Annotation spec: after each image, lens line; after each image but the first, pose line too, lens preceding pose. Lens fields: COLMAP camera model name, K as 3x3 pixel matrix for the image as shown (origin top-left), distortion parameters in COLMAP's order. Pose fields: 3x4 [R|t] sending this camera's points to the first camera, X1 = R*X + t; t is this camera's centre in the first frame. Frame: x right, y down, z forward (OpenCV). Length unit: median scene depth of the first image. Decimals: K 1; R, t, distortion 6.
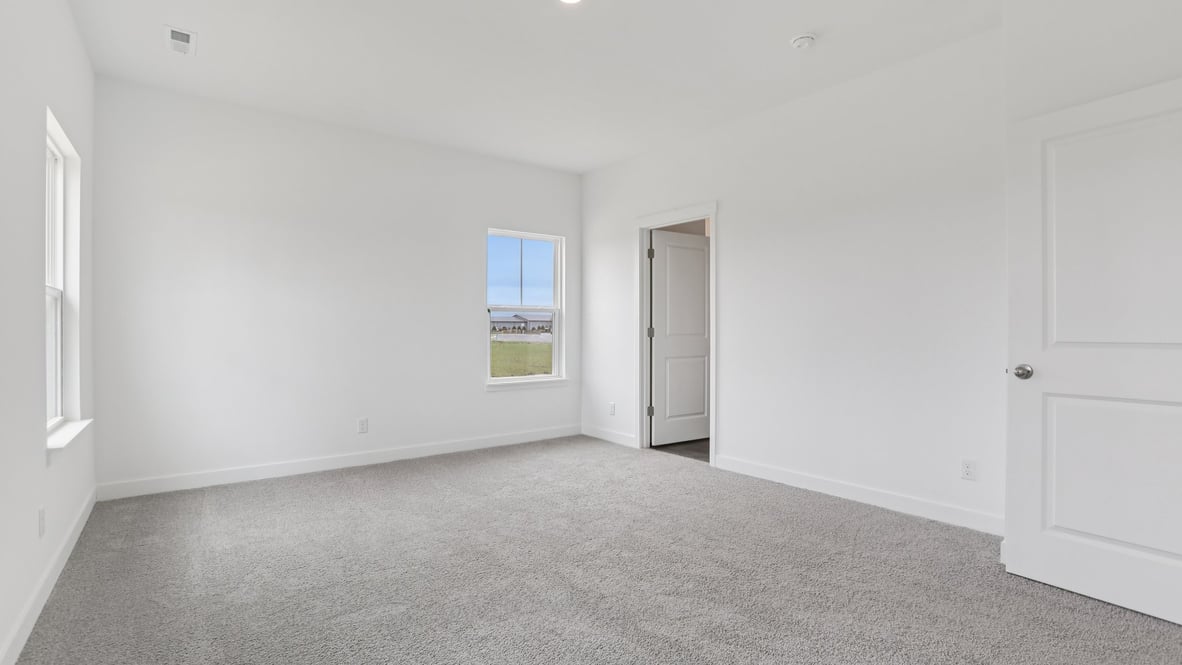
lens RADIAL K [[543.3, 0, 582.7], [0, 543.3, 341.0], [0, 0, 1]] dist [-0.078563, 0.040038]
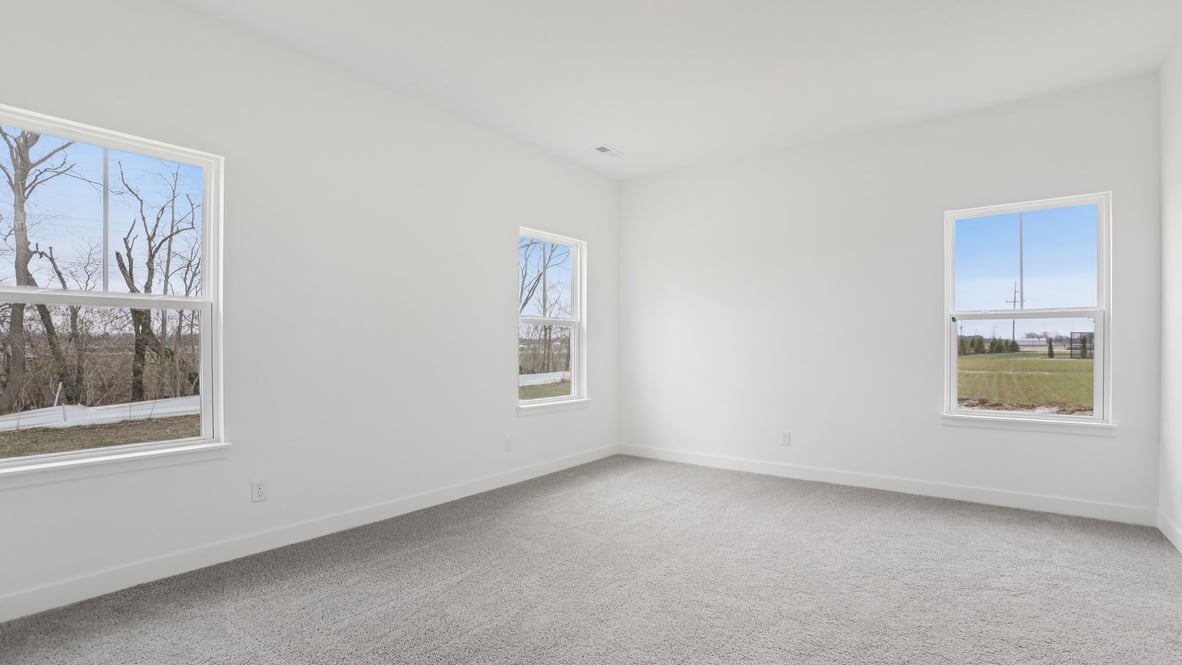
lens RADIAL K [[543.3, 0, 582.7], [0, 543.3, 341.0], [0, 0, 1]] dist [-0.078563, 0.040038]
pose [[0.252945, -0.010770, -0.967421, 0.495891], [-0.021773, 0.999621, -0.016821, -0.001815], [0.967236, 0.025318, 0.252614, 0.372965]]
